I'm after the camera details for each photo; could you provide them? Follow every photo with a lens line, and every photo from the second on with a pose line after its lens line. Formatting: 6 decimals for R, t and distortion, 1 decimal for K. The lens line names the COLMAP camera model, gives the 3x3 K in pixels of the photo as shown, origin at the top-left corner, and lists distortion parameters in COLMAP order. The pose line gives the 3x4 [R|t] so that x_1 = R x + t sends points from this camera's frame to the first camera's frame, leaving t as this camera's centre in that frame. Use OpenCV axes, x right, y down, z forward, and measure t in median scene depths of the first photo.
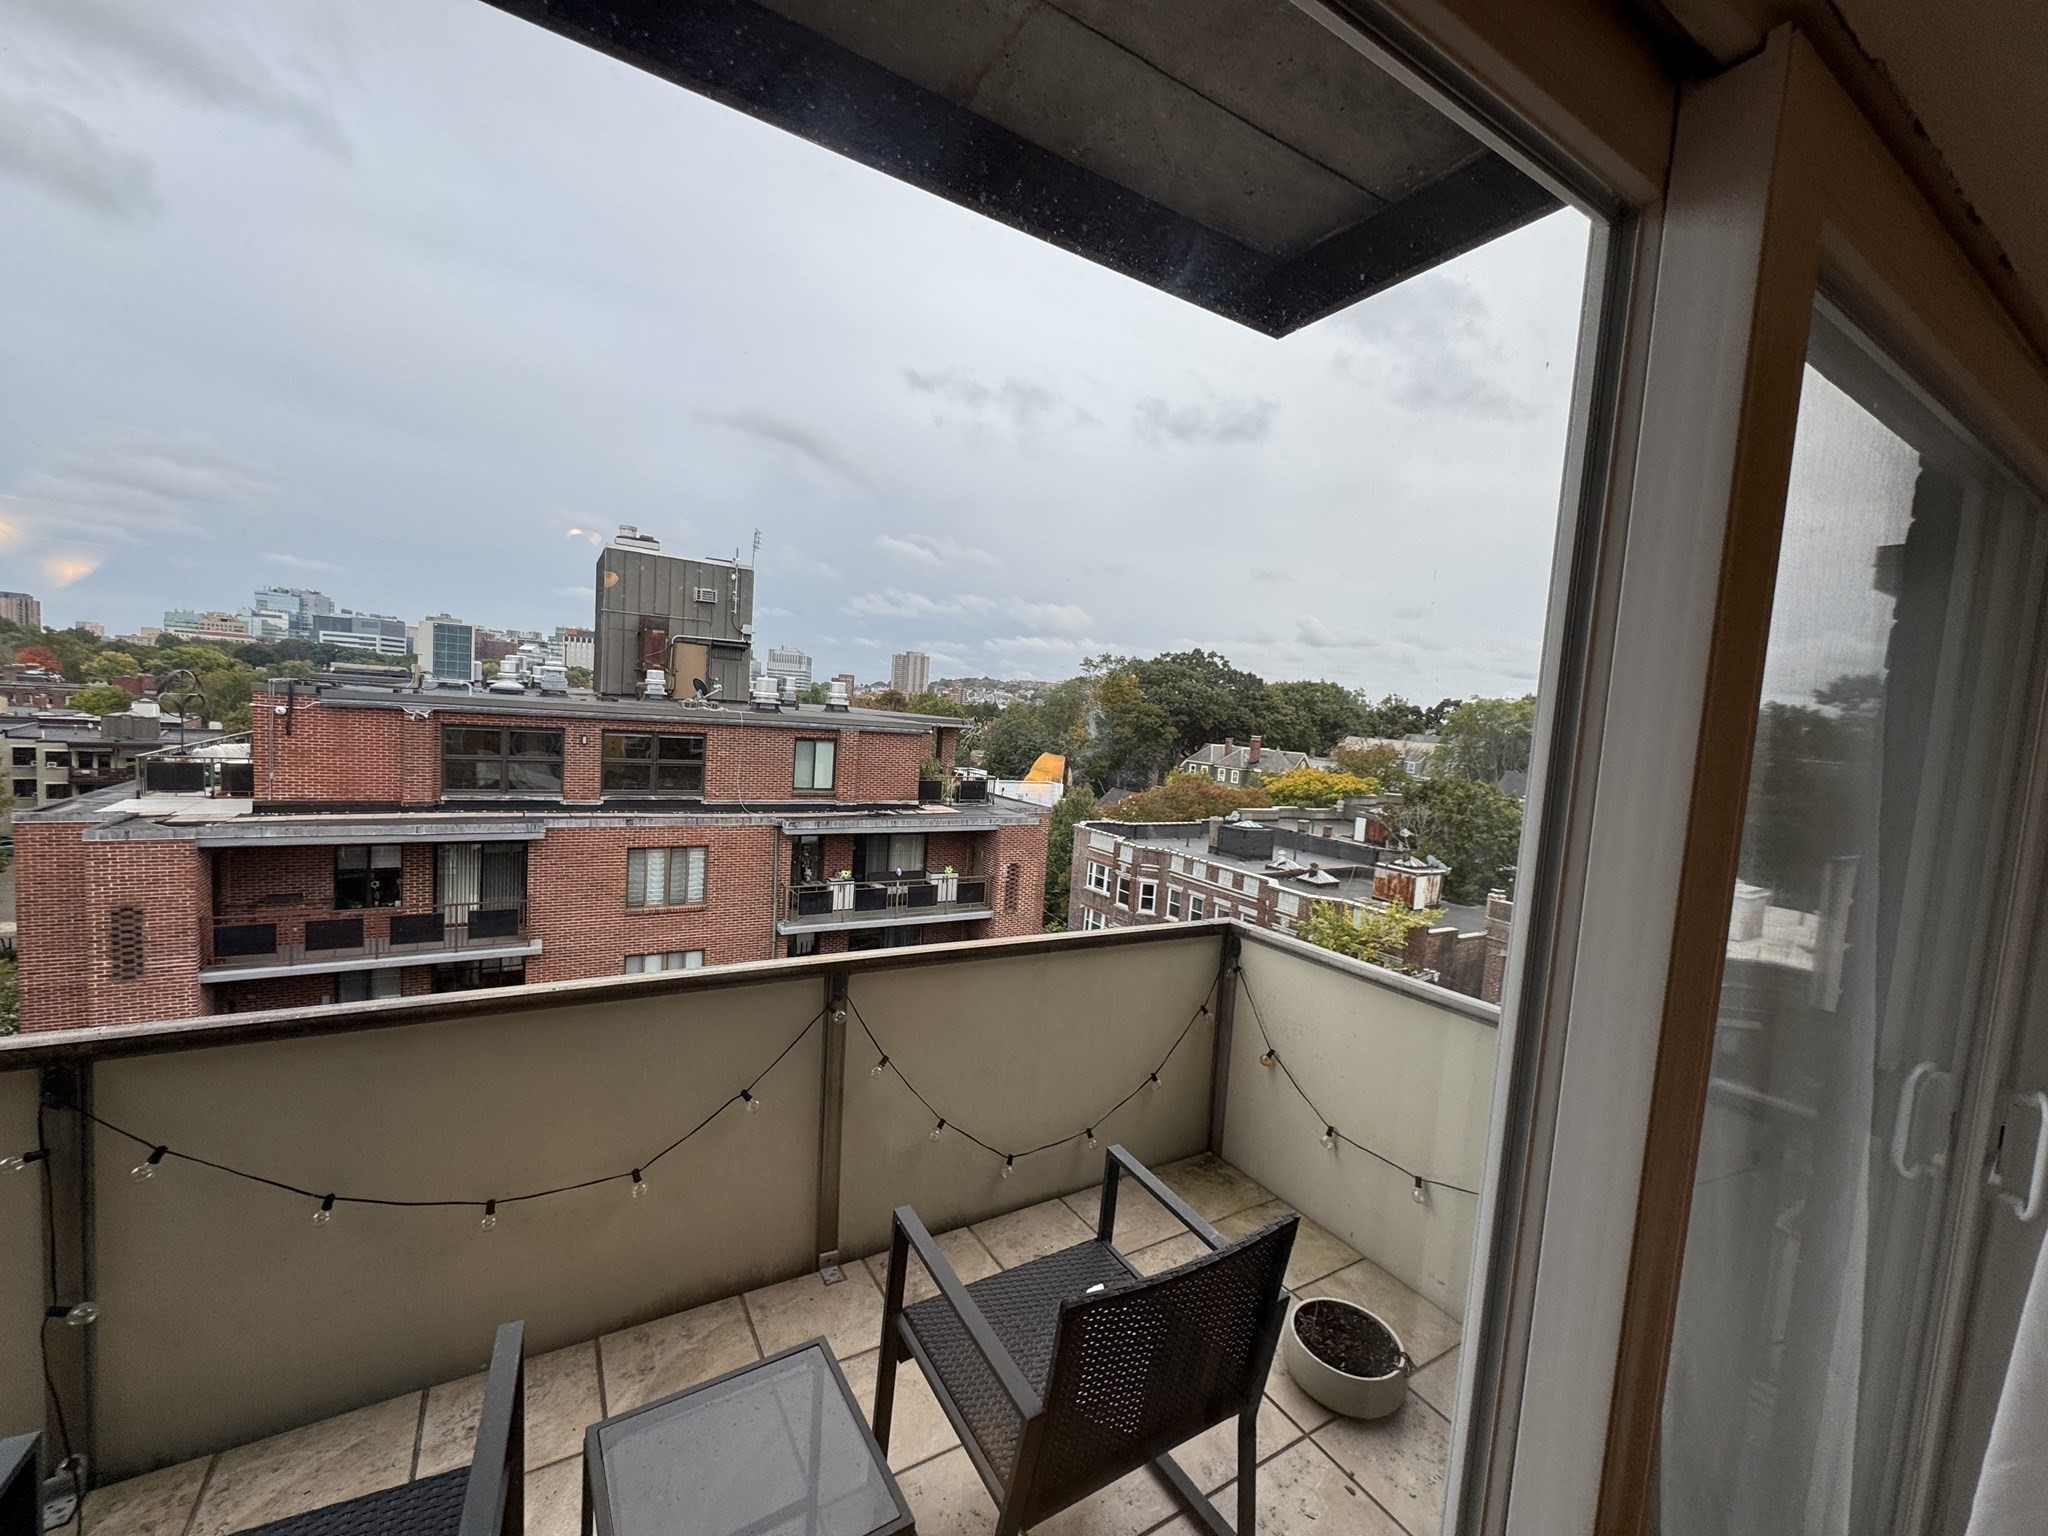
lens RADIAL K [[817.6, 0, 1027.1], [0, 817.6, 778.4], [0, 0, 1]] dist [-0.005988, 0.000955]
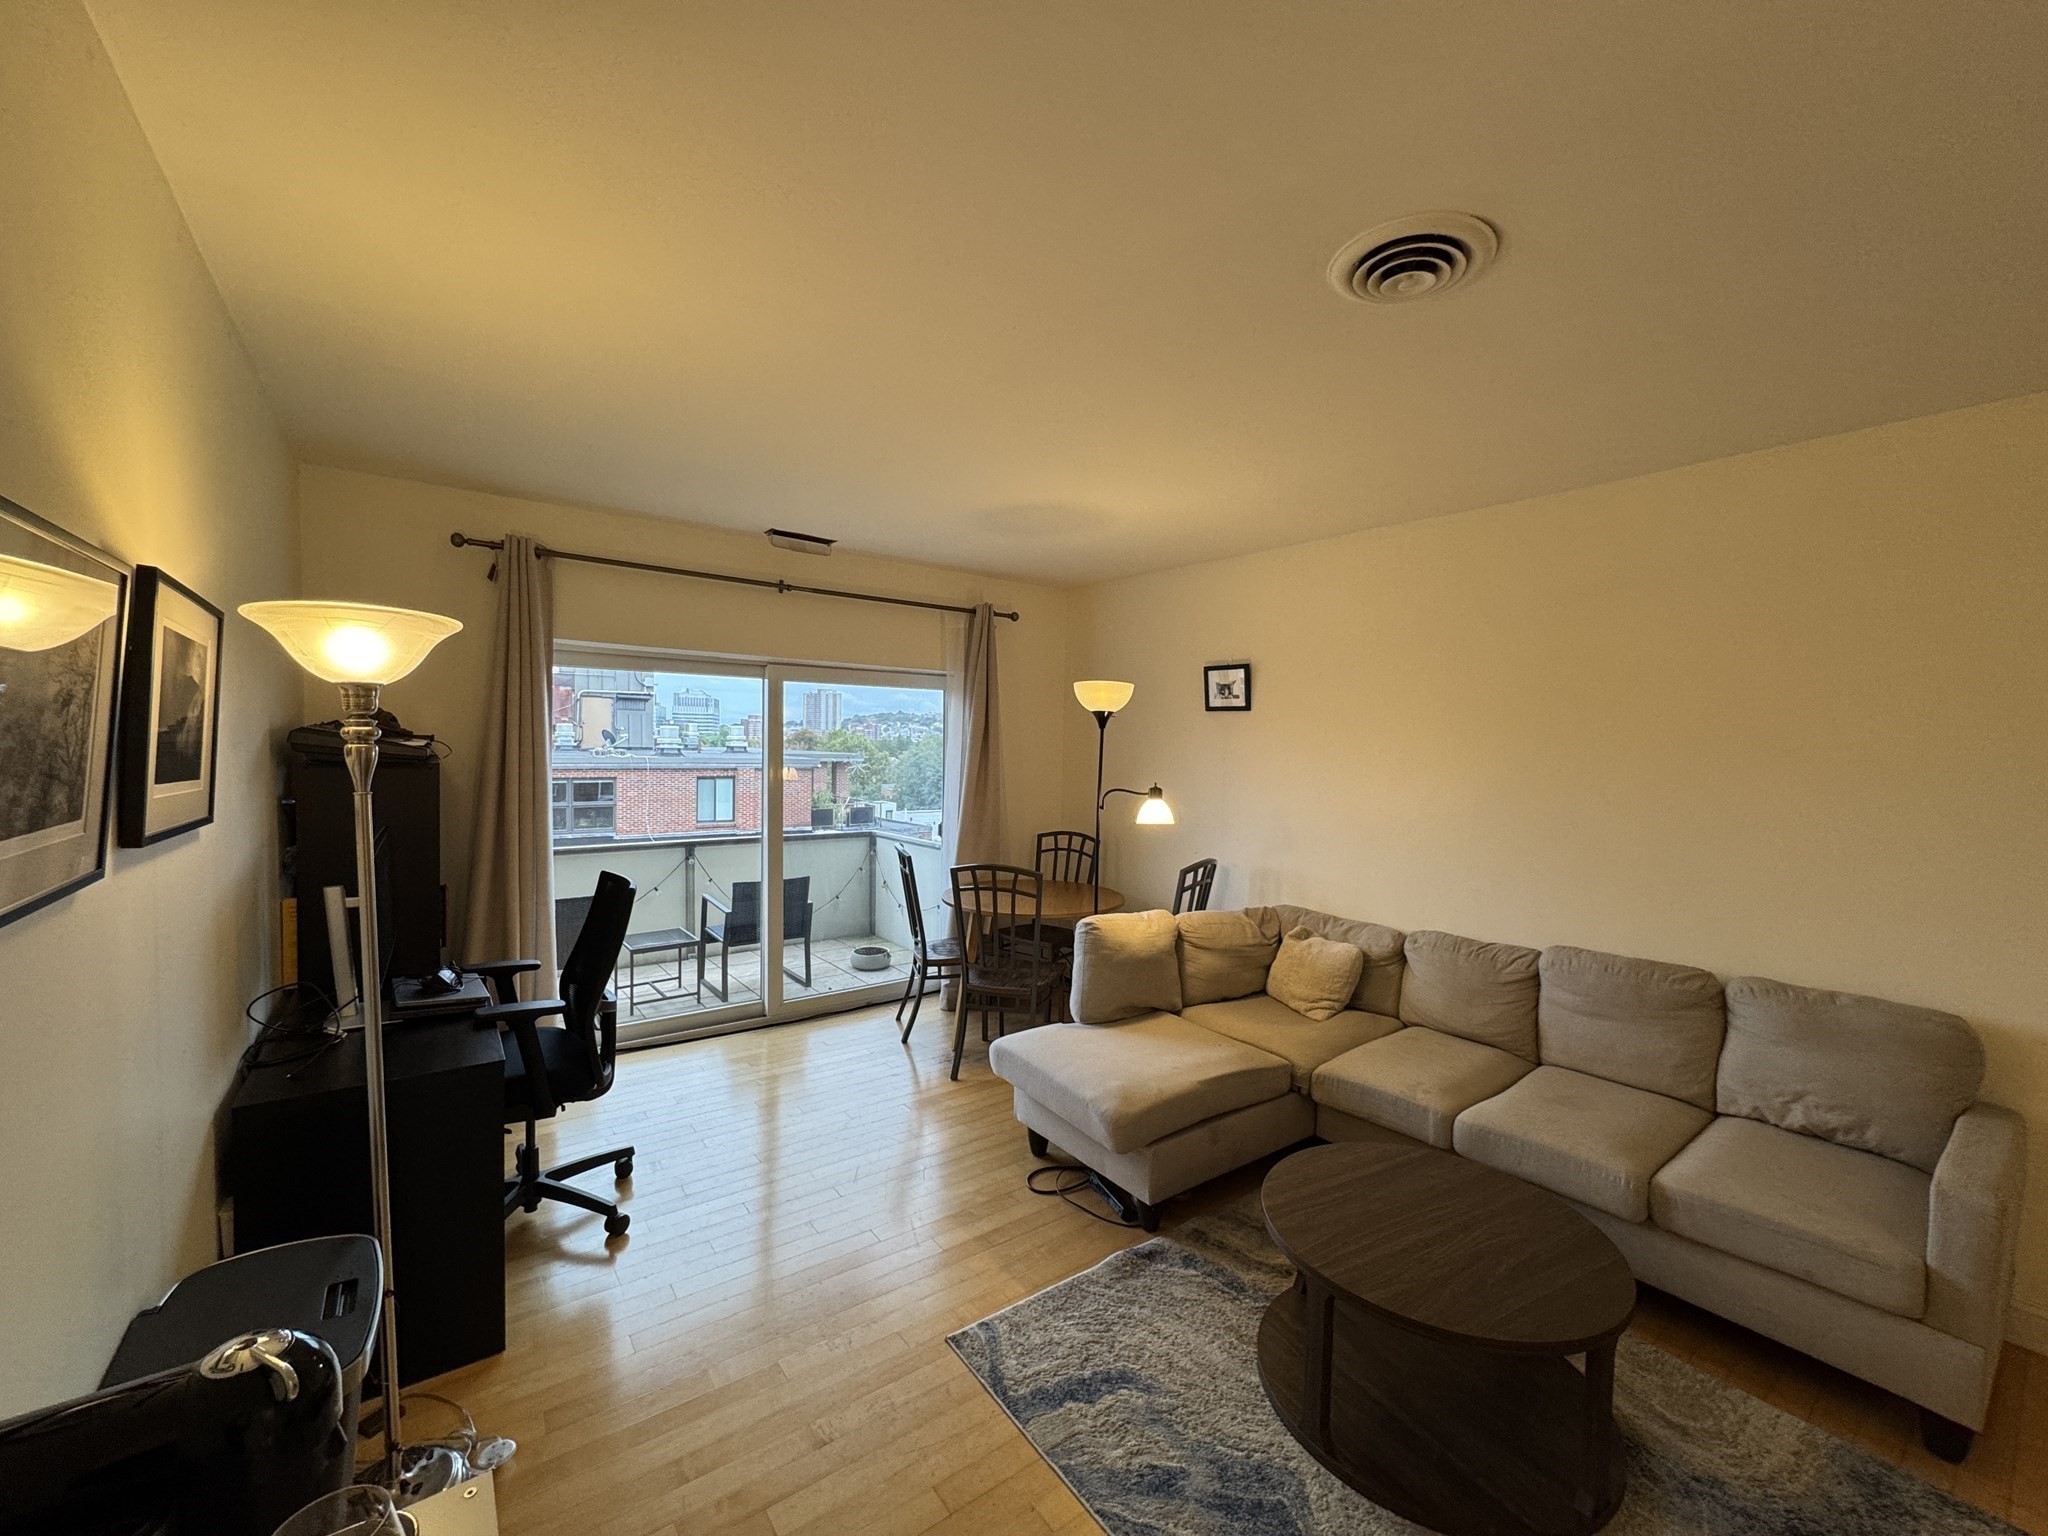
lens RADIAL K [[817.6, 0, 1027.1], [0, 817.6, 778.4], [0, 0, 1]] dist [-0.005988, 0.000955]
pose [[0.993671, -0.053463, 0.098791, 0.053710], [0.057058, 0.997794, -0.033928, 0.014675], [-0.096759, 0.039350, 0.994530, -0.156384]]
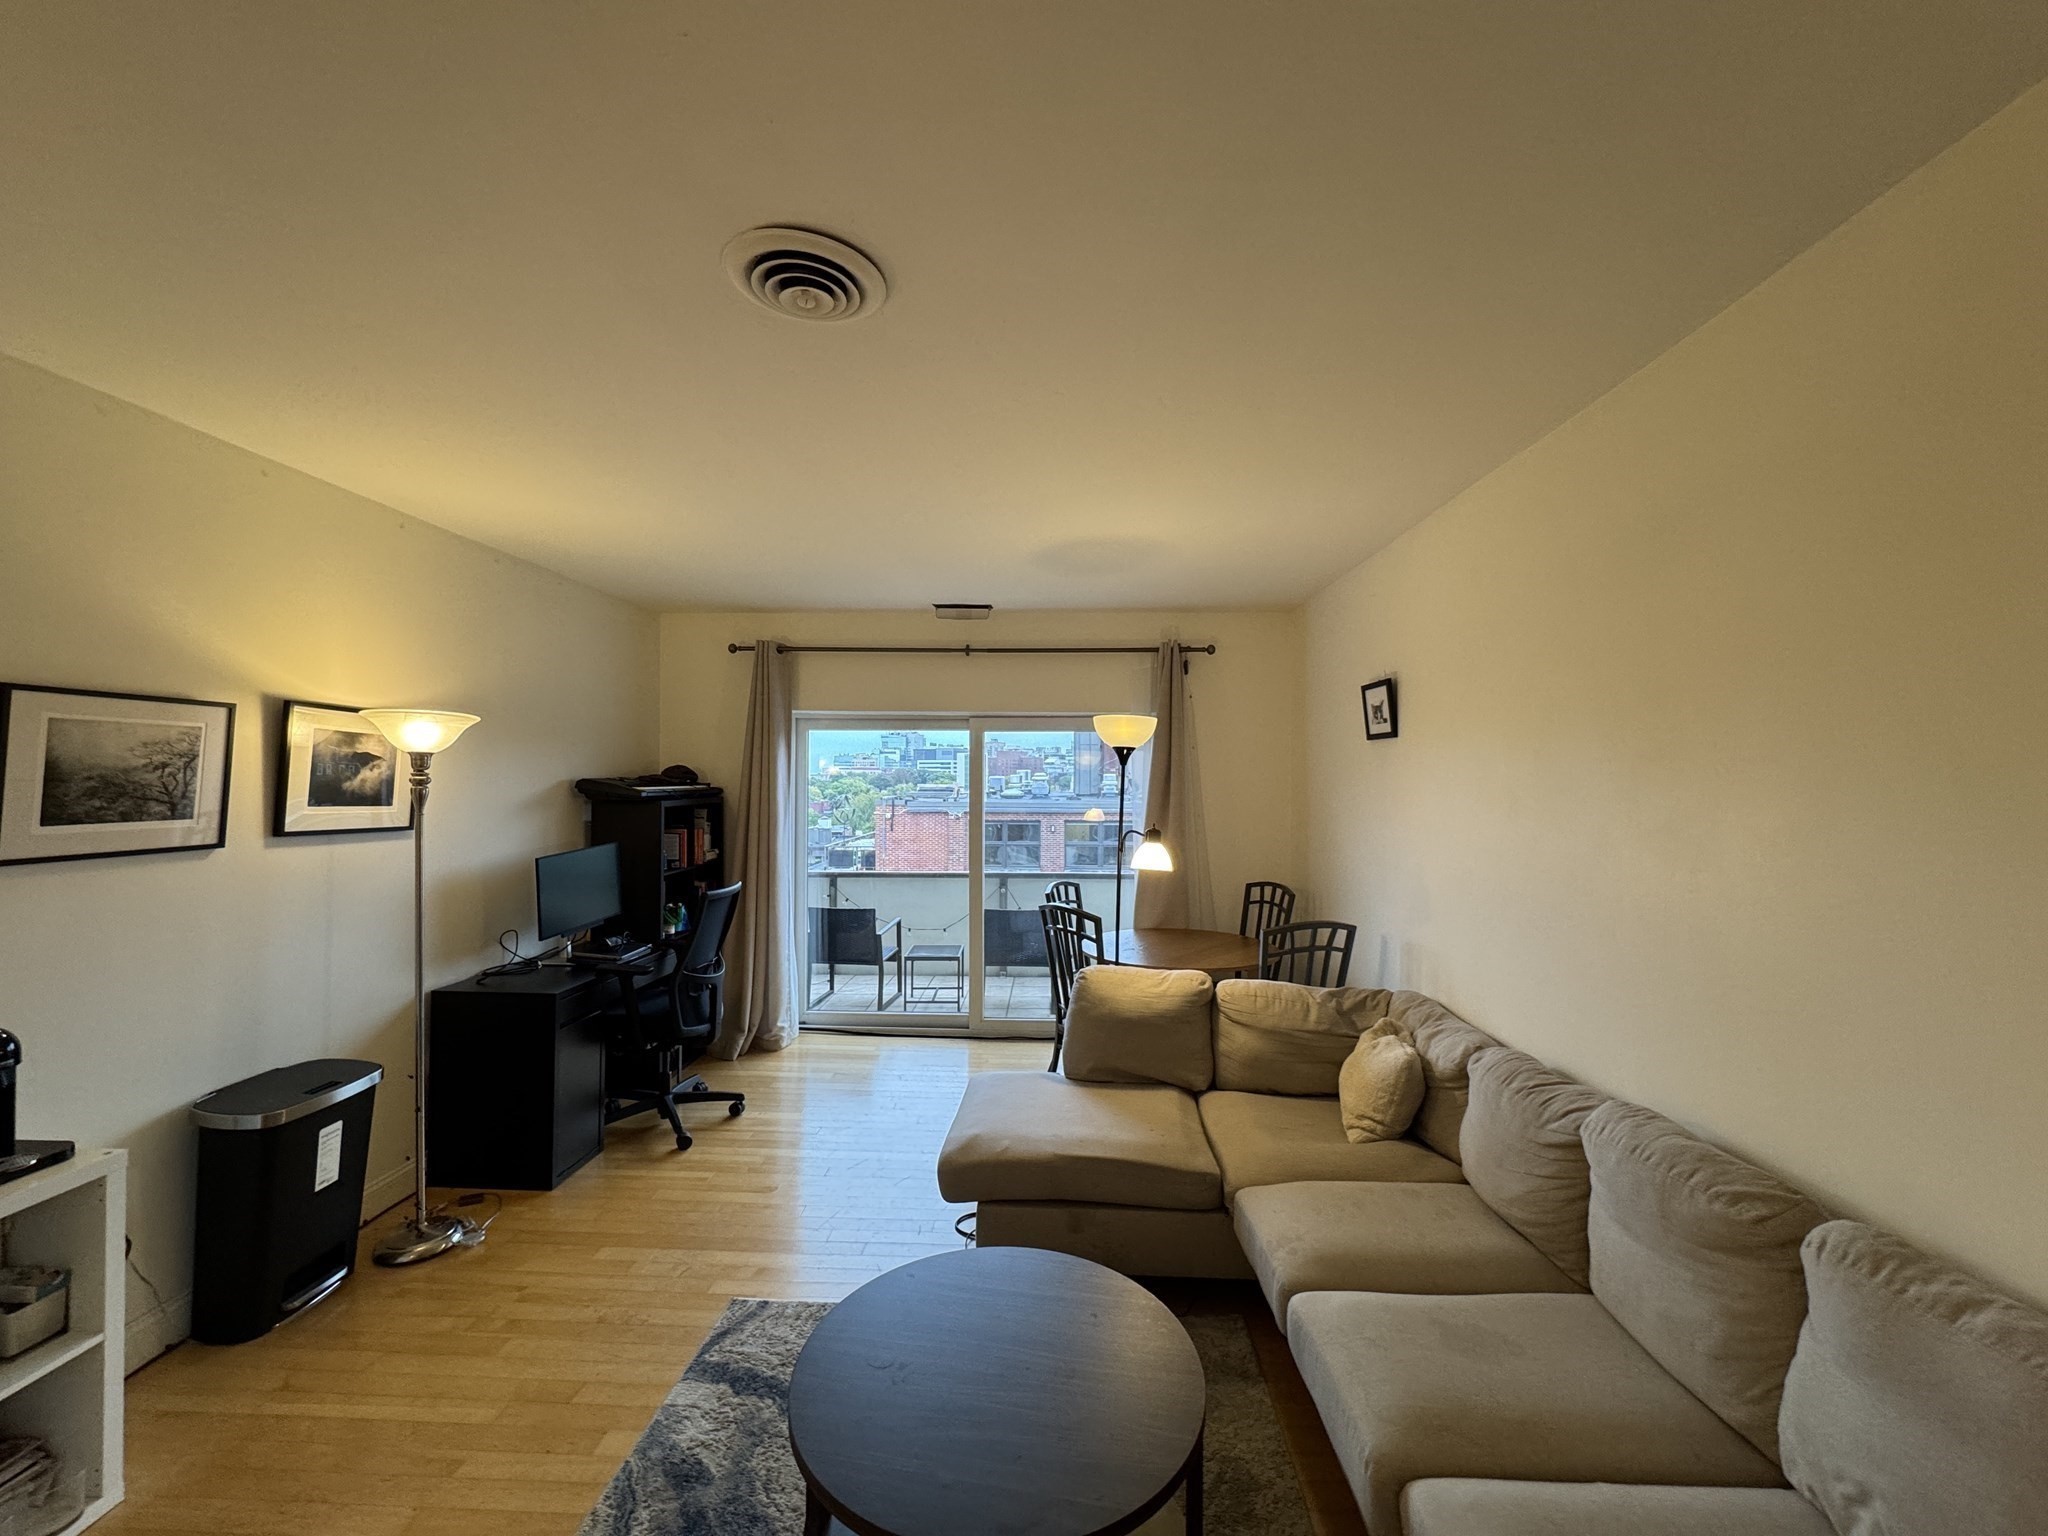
lens RADIAL K [[817.6, 0, 1027.1], [0, 817.6, 778.4], [0, 0, 1]] dist [-0.005988, 0.000955]
pose [[0.835115, -0.067088, -0.545969, 0.136432], [0.005457, 0.993496, -0.113733, 0.018893], [0.550048, 0.092001, 0.830050, -0.136368]]
